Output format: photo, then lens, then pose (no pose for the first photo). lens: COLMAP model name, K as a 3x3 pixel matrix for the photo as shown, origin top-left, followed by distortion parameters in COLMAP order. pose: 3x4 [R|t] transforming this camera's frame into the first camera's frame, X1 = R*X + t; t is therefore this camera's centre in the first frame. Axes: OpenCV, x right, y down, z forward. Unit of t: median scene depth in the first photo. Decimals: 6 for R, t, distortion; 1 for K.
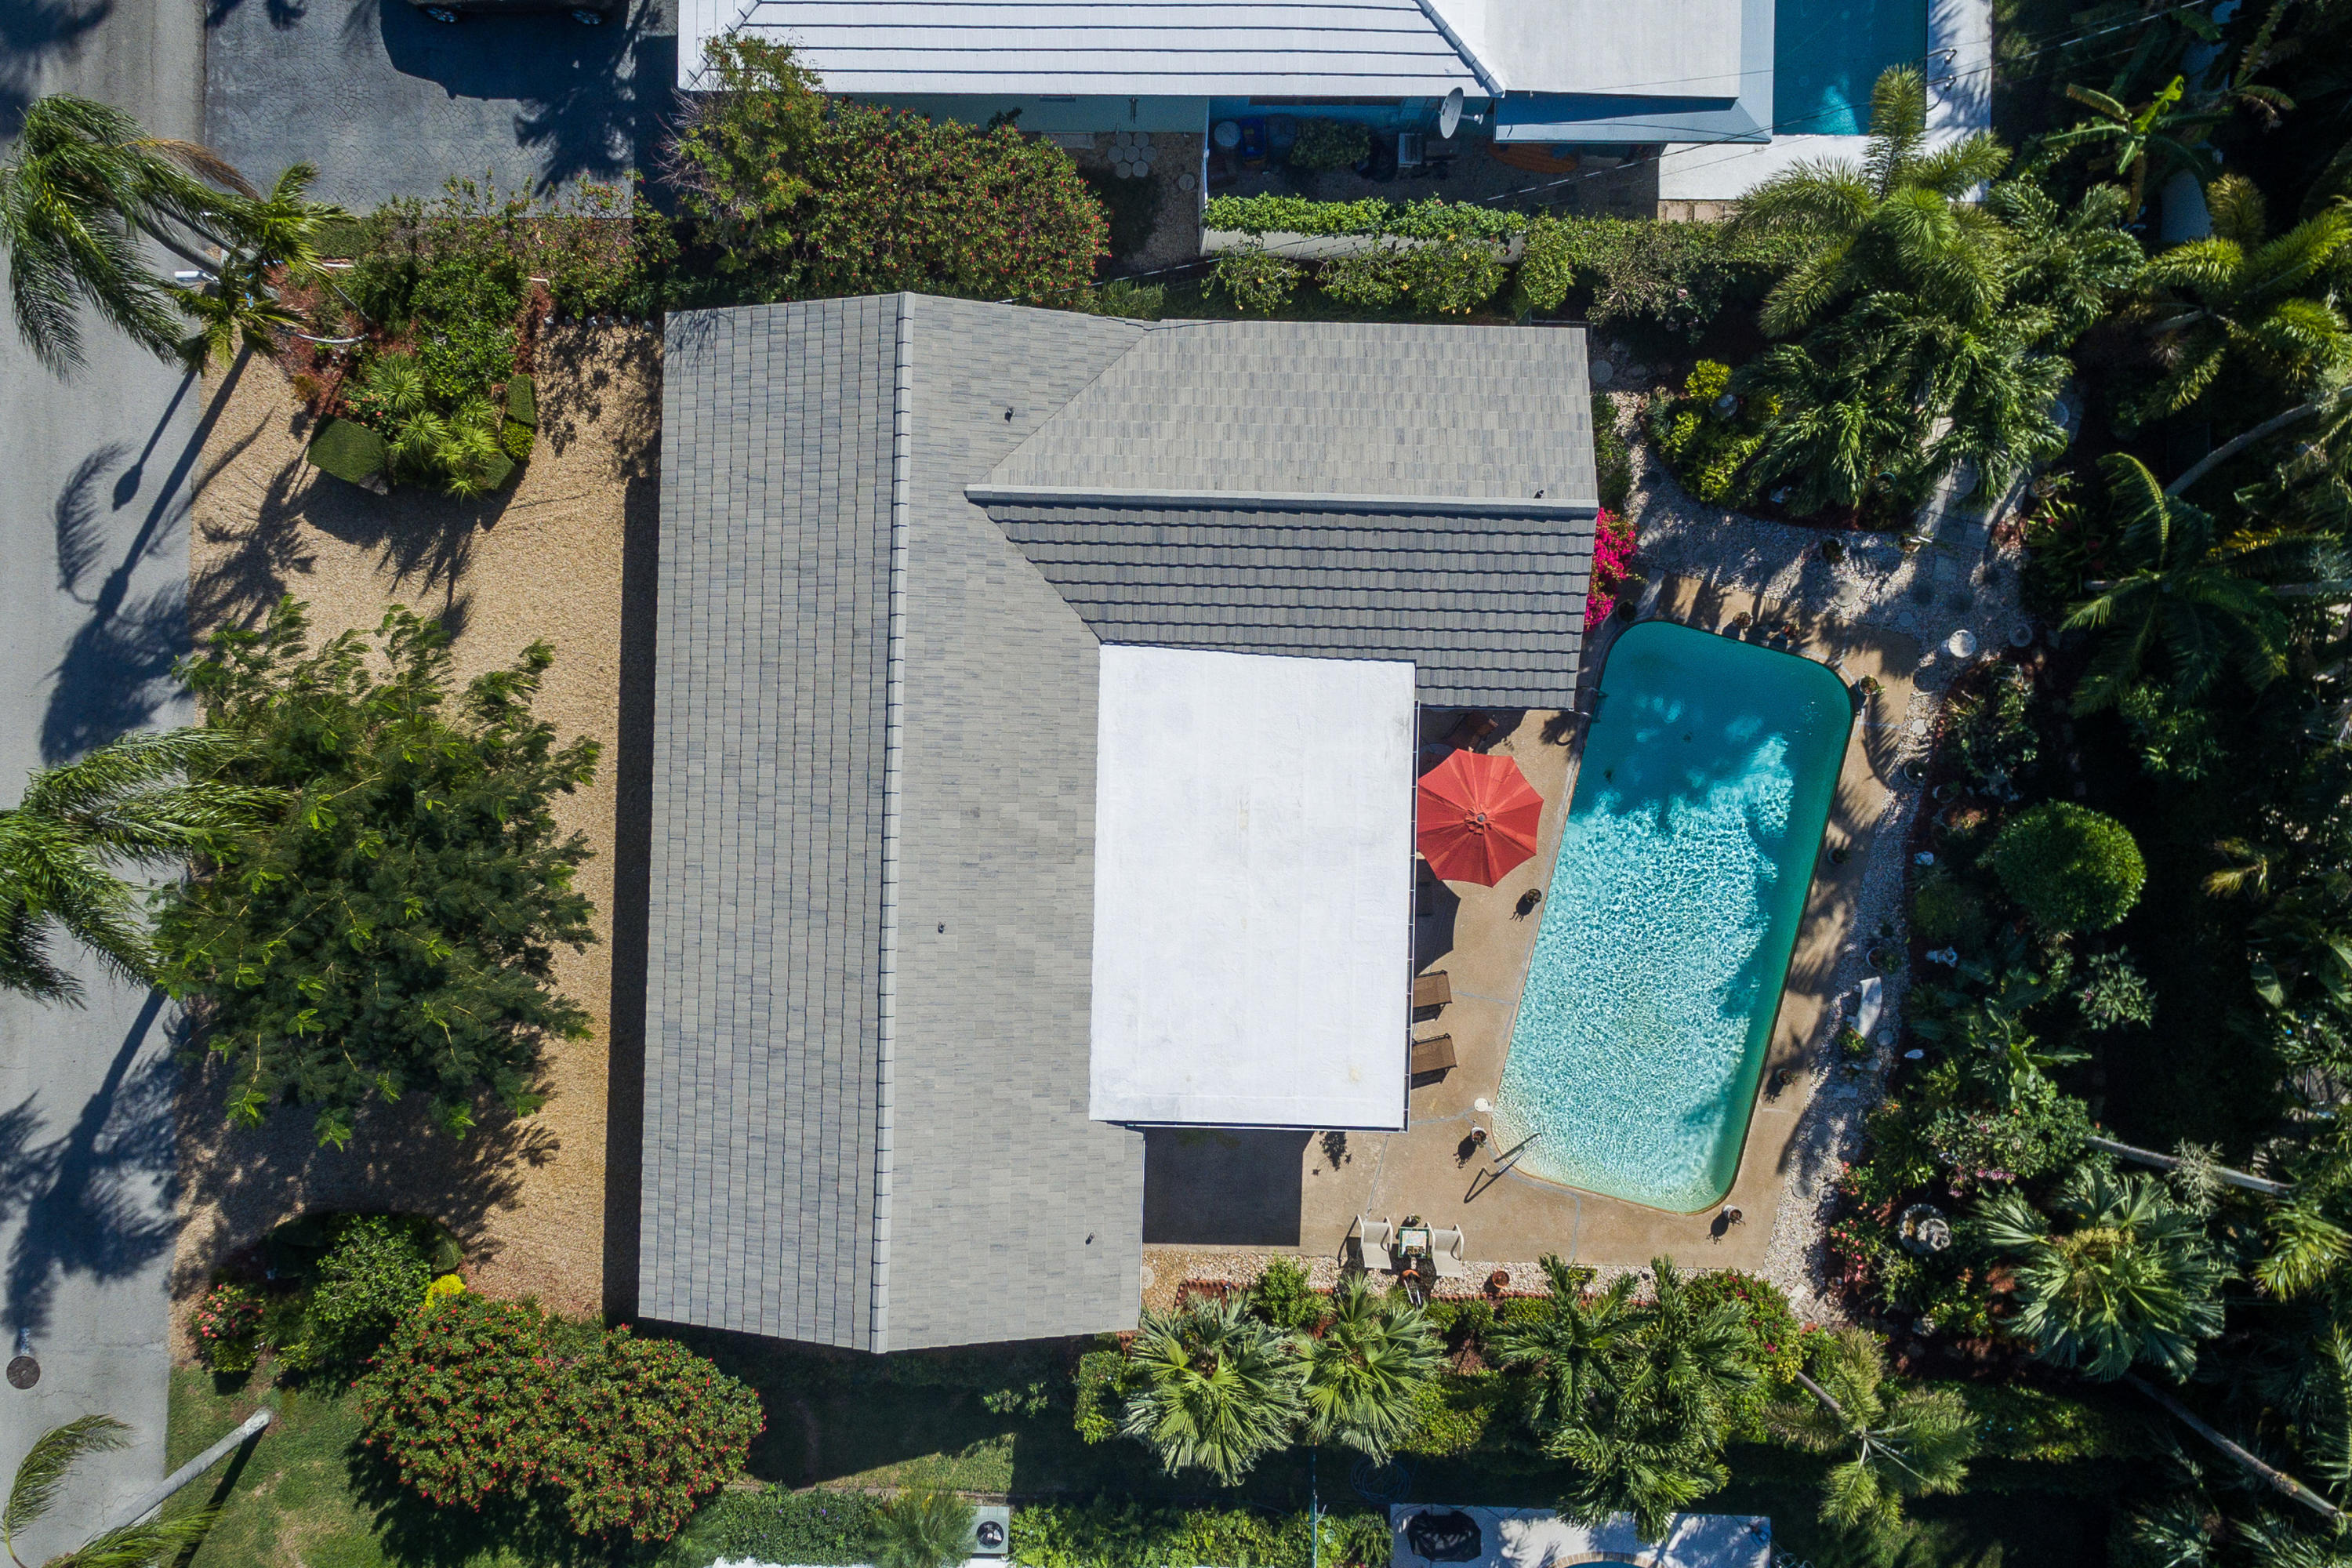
lens RADIAL K [[1634.9, 0, 1174.8], [0, 1634.9, 661.4], [0, 0, 1]] dist [0.027560, -0.003313]
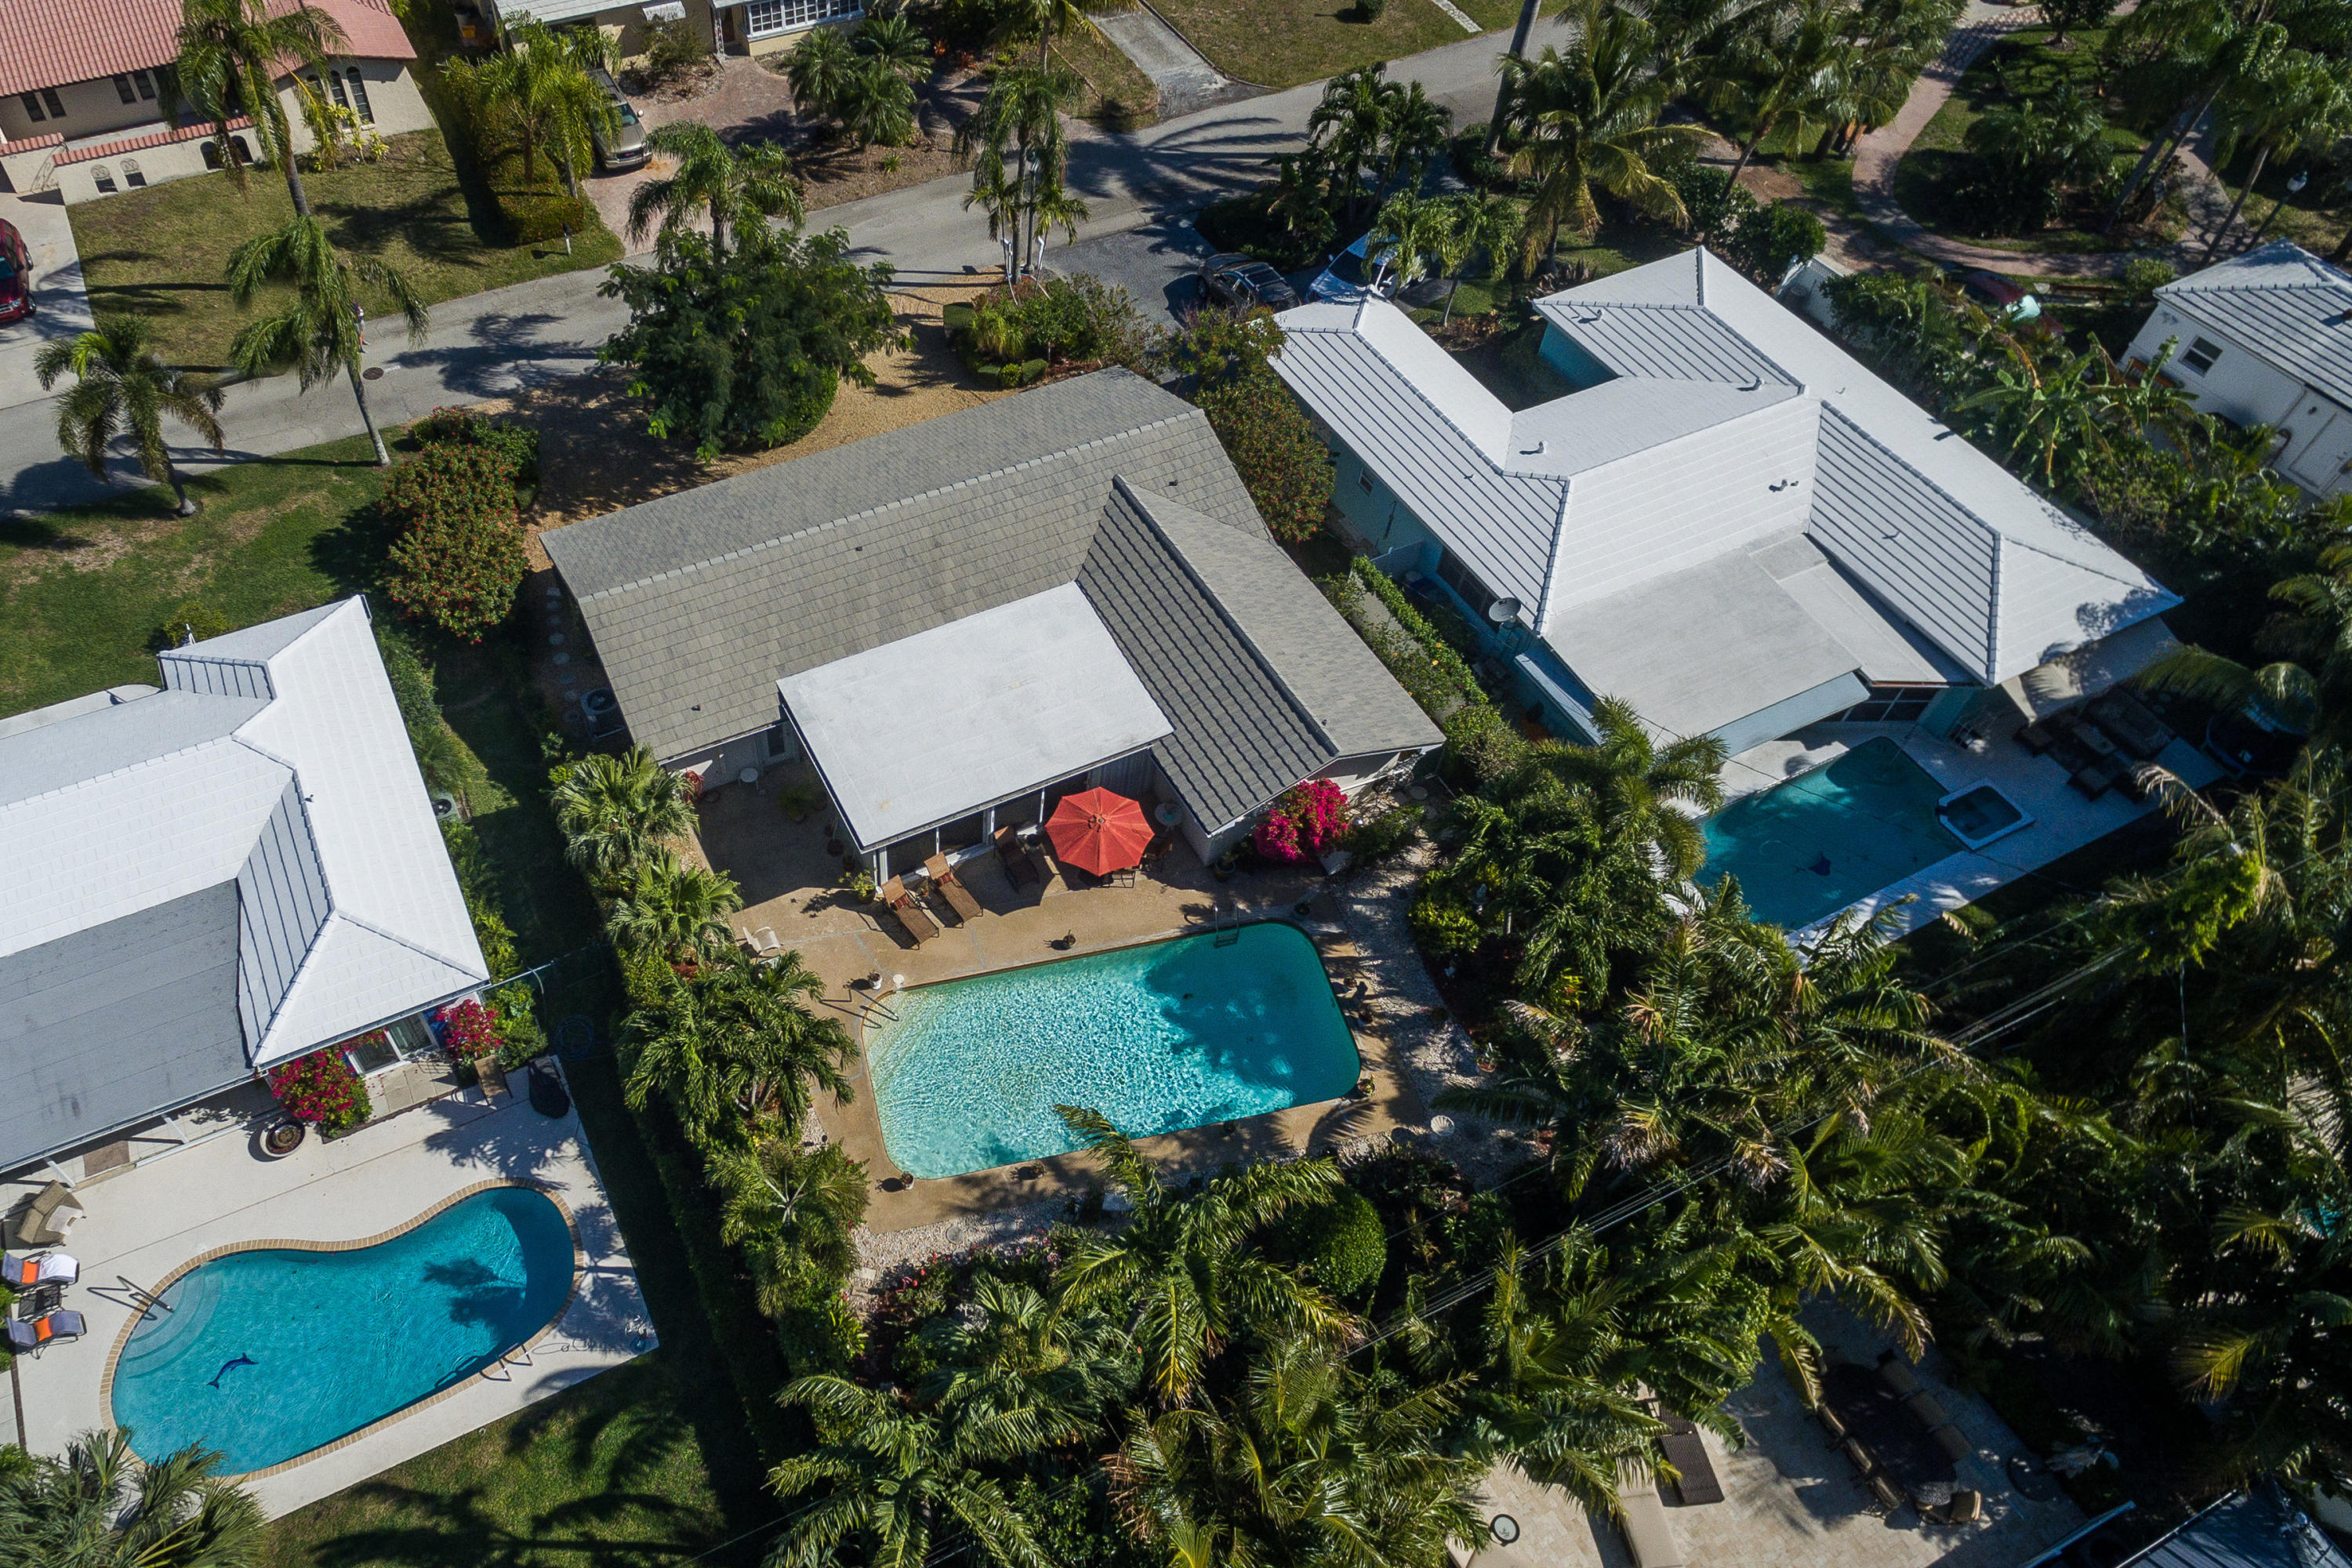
lens RADIAL K [[1634.9, 0, 1174.8], [0, 1634.9, 661.4], [0, 0, 1]] dist [0.027560, -0.003313]
pose [[0.523421, 0.654432, -0.545664, 0.839290], [-0.851801, 0.385657, -0.354548, 0.455438], [-0.021588, 0.650374, 0.759307, -0.083756]]
